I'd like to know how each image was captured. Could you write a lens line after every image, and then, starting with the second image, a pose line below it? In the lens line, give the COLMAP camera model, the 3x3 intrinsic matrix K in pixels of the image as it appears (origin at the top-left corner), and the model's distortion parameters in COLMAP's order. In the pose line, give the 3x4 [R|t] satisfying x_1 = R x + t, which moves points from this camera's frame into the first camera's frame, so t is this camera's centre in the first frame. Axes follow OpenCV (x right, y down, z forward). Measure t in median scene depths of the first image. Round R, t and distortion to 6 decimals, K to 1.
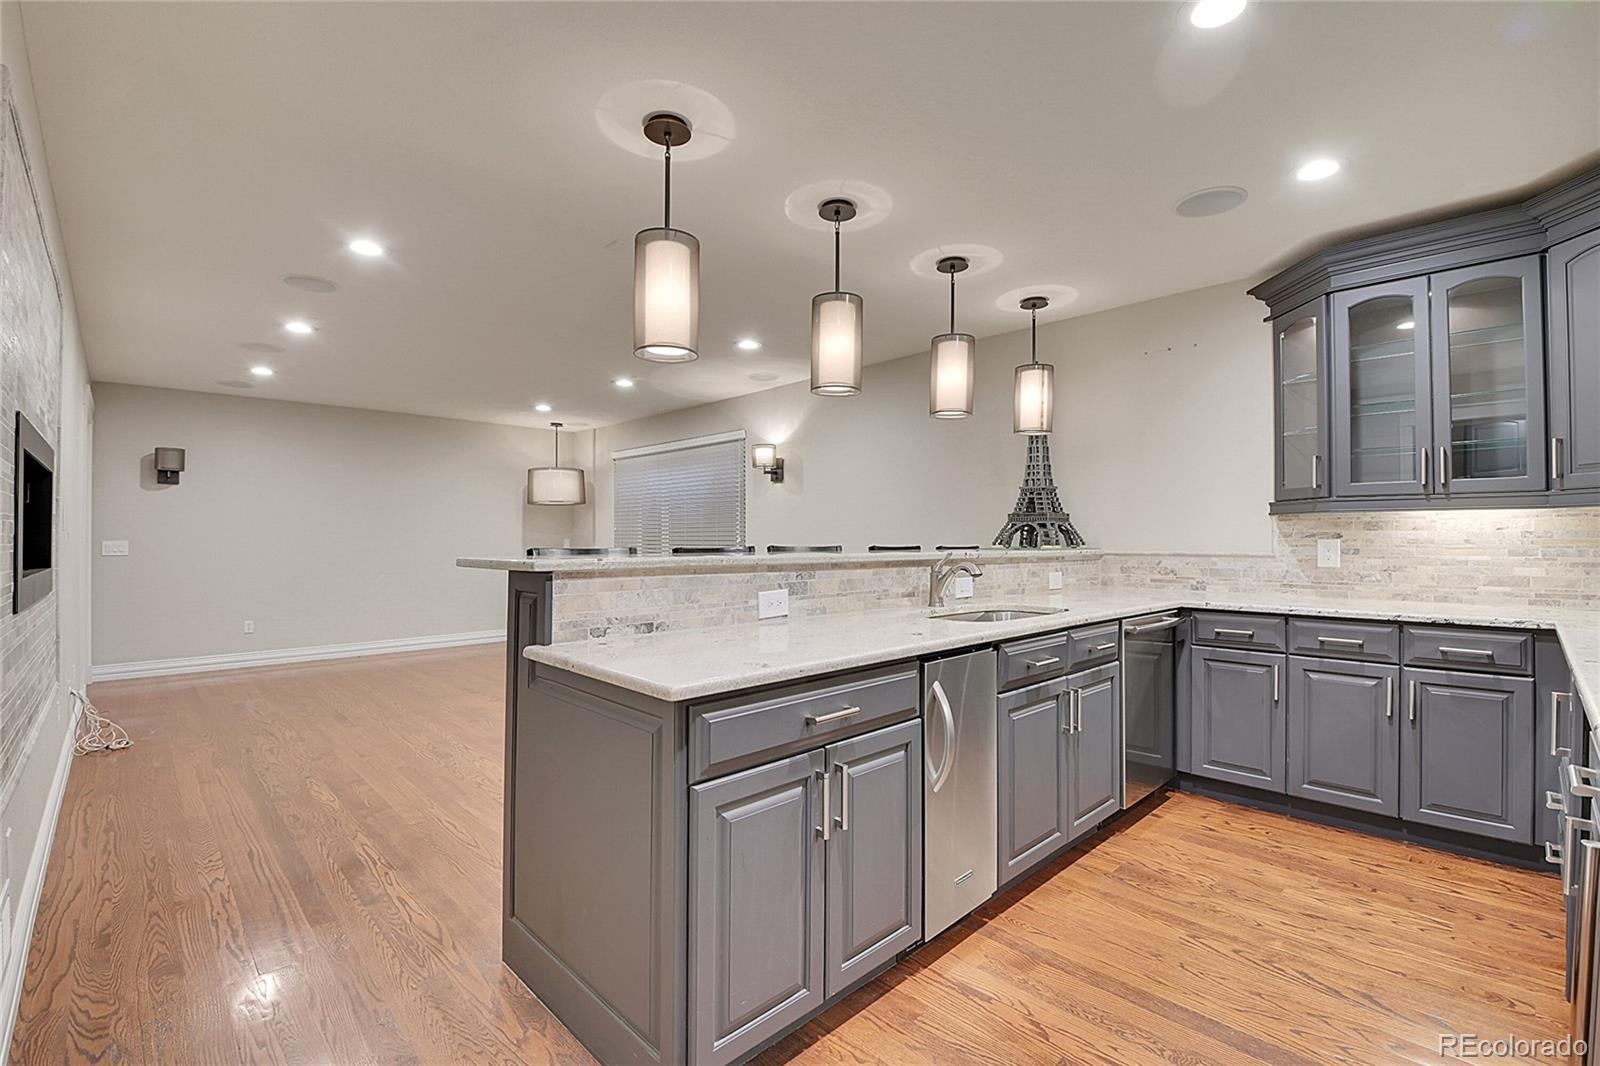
lens RADIAL K [[707.7, 0, 794.6], [0, 707.7, 530.5], [0, 0, 1]] dist [-0.019768, -0.002854]
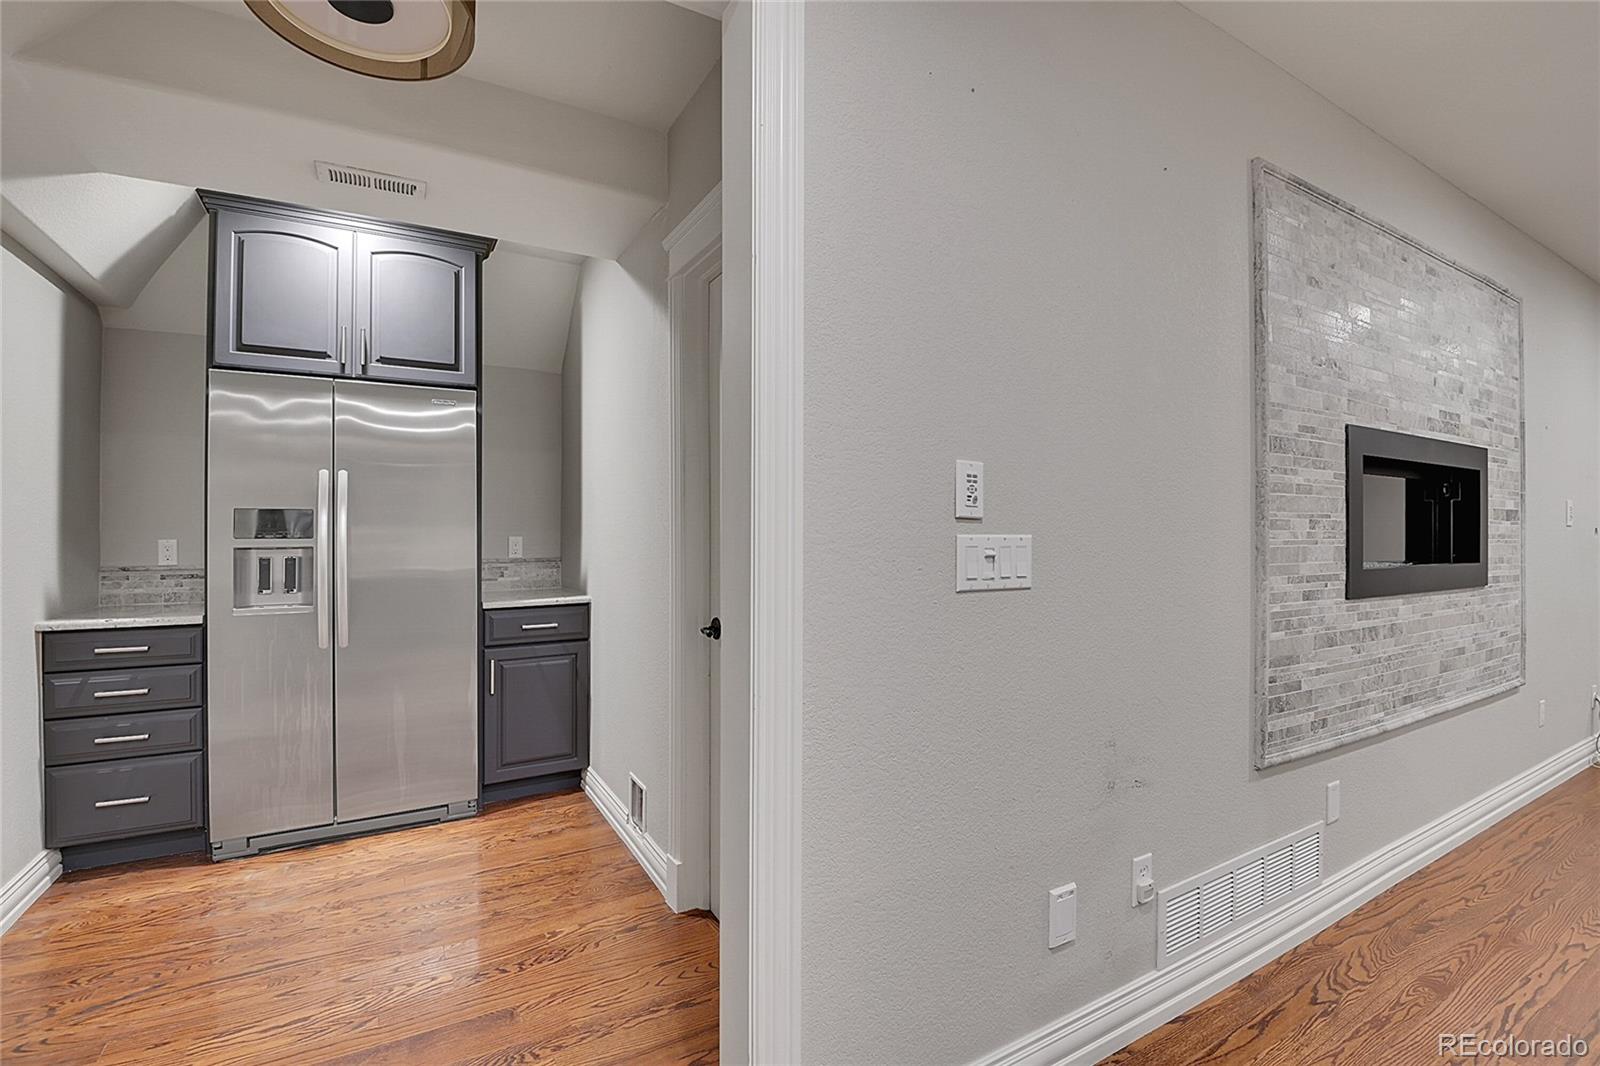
lens RADIAL K [[707.7, 0, 797.4], [0, 707.7, 534.3], [0, 0, 1]] dist [-0.019768, -0.002854]
pose [[-0.233473, -0.000902, -0.972363, 0.191099], [0.012906, 0.999909, -0.004026, 0.008282], [0.972278, -0.013489, -0.233440, 0.332430]]
